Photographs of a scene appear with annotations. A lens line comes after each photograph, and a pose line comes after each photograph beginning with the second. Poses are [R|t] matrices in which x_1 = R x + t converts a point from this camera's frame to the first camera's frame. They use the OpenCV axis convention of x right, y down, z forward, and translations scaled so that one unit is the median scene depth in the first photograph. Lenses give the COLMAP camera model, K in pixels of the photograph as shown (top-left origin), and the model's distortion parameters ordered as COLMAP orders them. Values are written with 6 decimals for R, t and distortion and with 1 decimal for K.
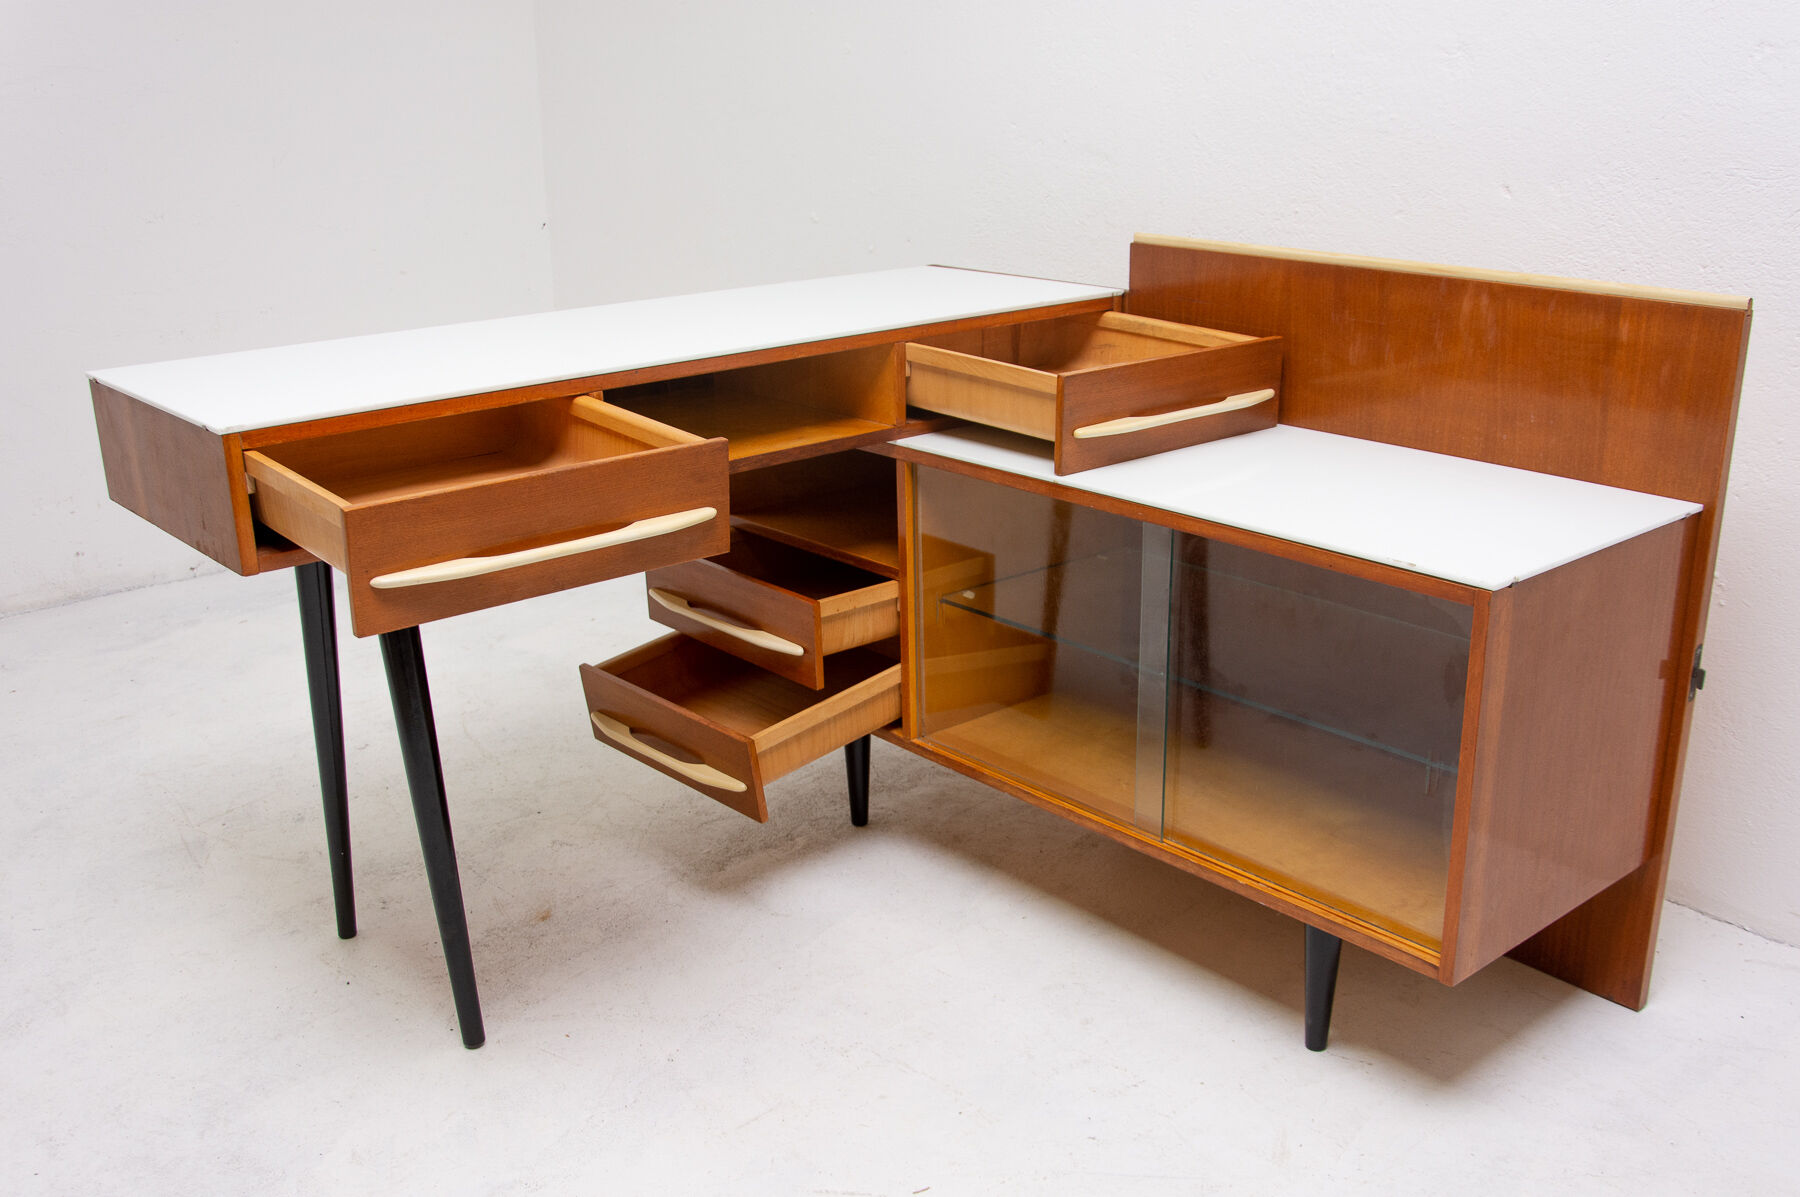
lens RADIAL K [[1679.0, 0, 941.4], [0, 1679.0, 706.5], [0, 0, 1]] dist [-0.037803, 0.000000]
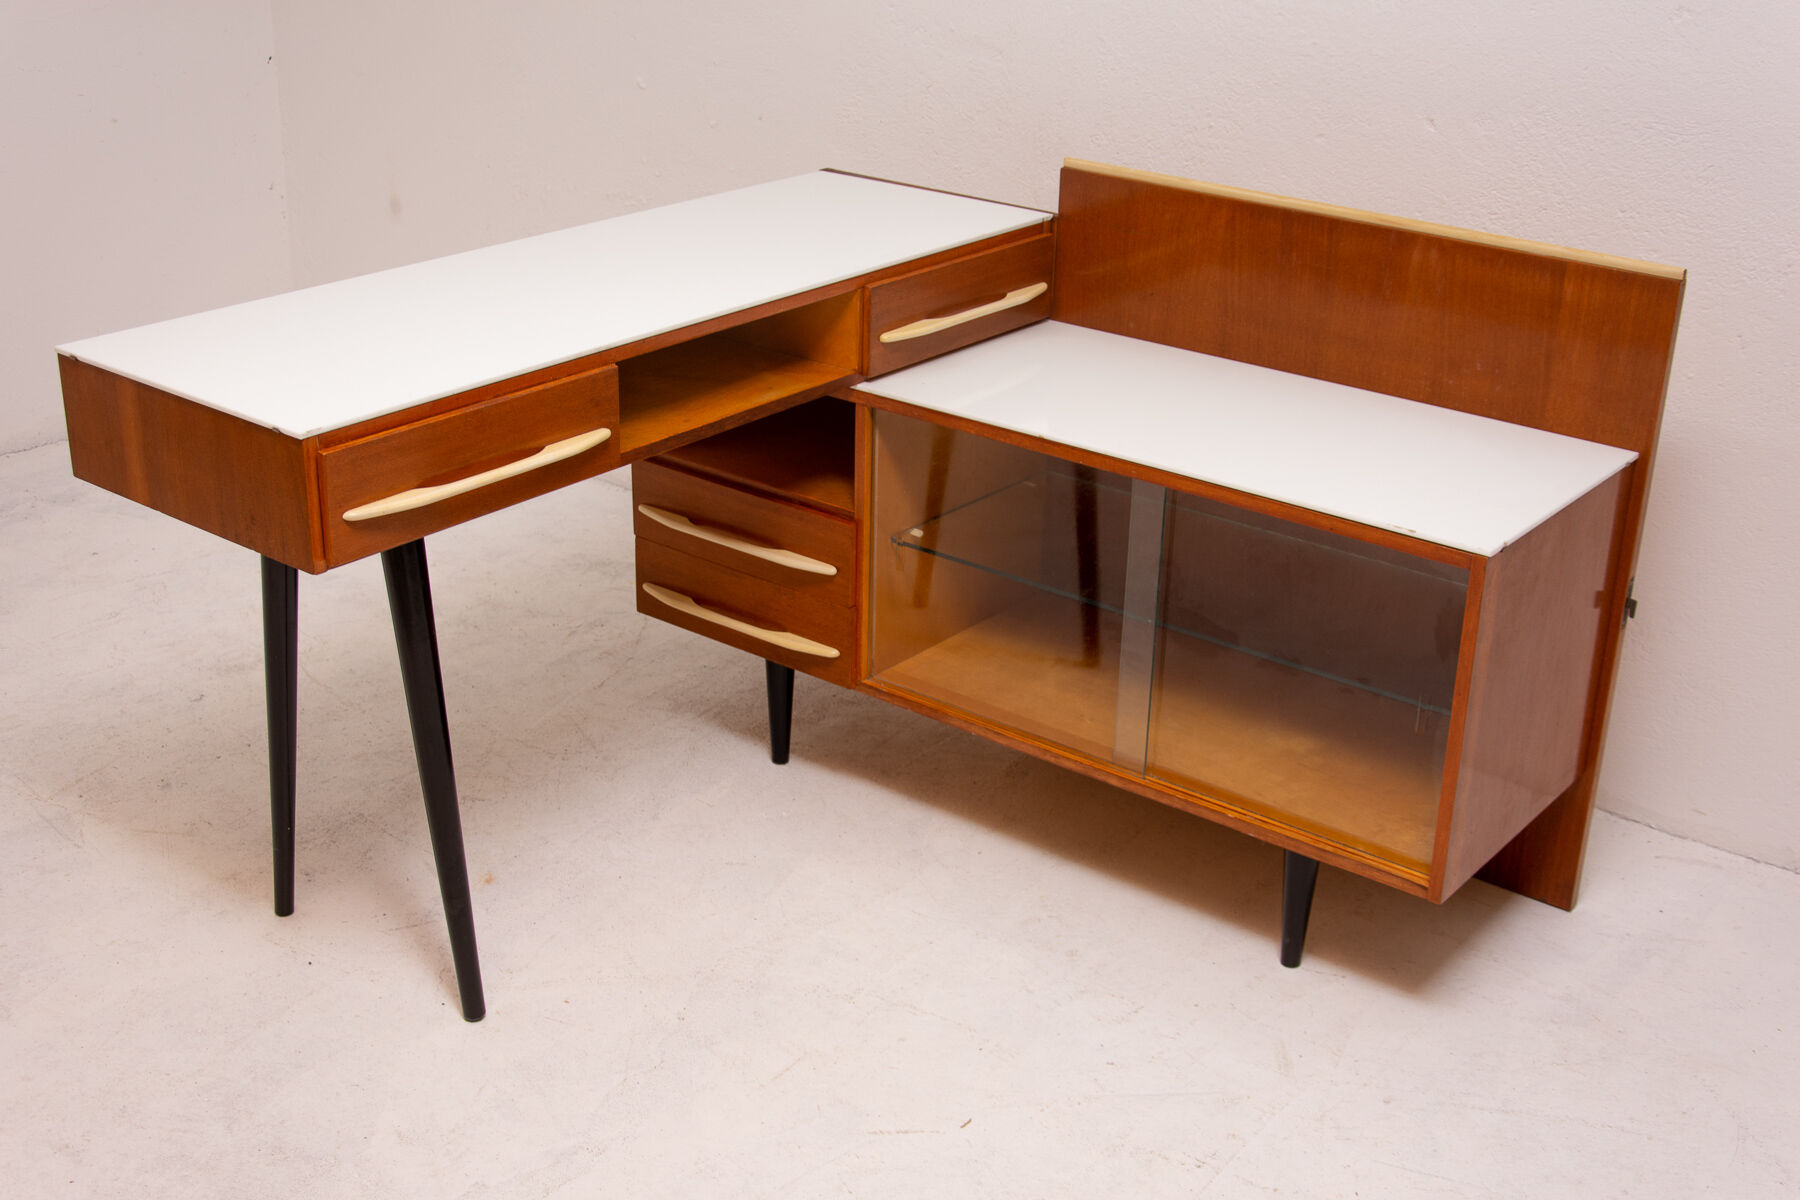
lens RADIAL K [[2100.9, 0, 902.7], [0, 2100.9, 663.9], [0, 0, 1]] dist [-0.012412, 0.000000]
pose [[0.984194, -0.040923, 0.172299, -0.233802], [0.030501, 0.997566, 0.062708, -0.075220], [-0.174446, -0.056462, 0.983047, -0.248480]]
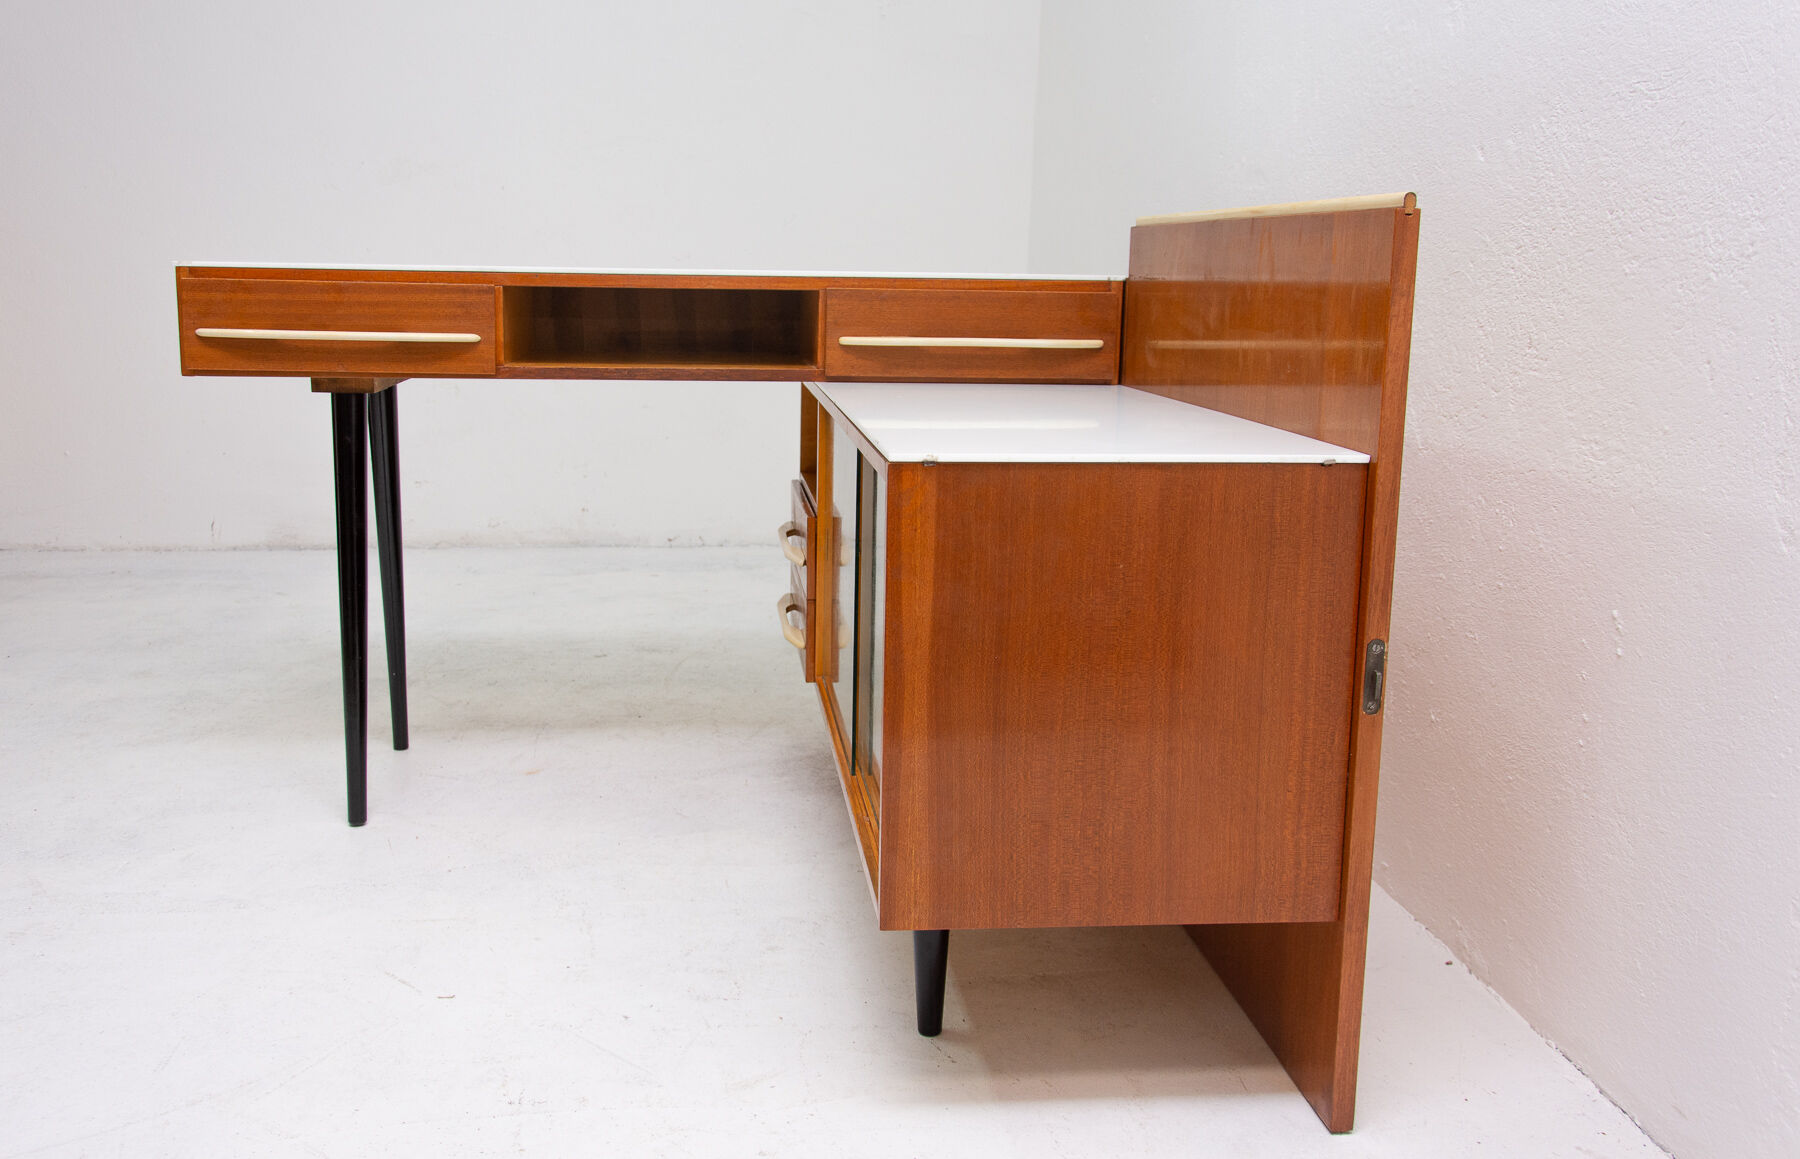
lens RADIAL K [[1610.7, 0, 847.3], [0, 1610.7, 586.1], [0, 0, 1]] dist [0.029698, -0.010655]
pose [[0.799726, 0.140248, -0.583754, 0.641656], [-0.243266, 0.964633, -0.101512, 0.070422], [0.548871, 0.223189, 0.805560, 0.225067]]
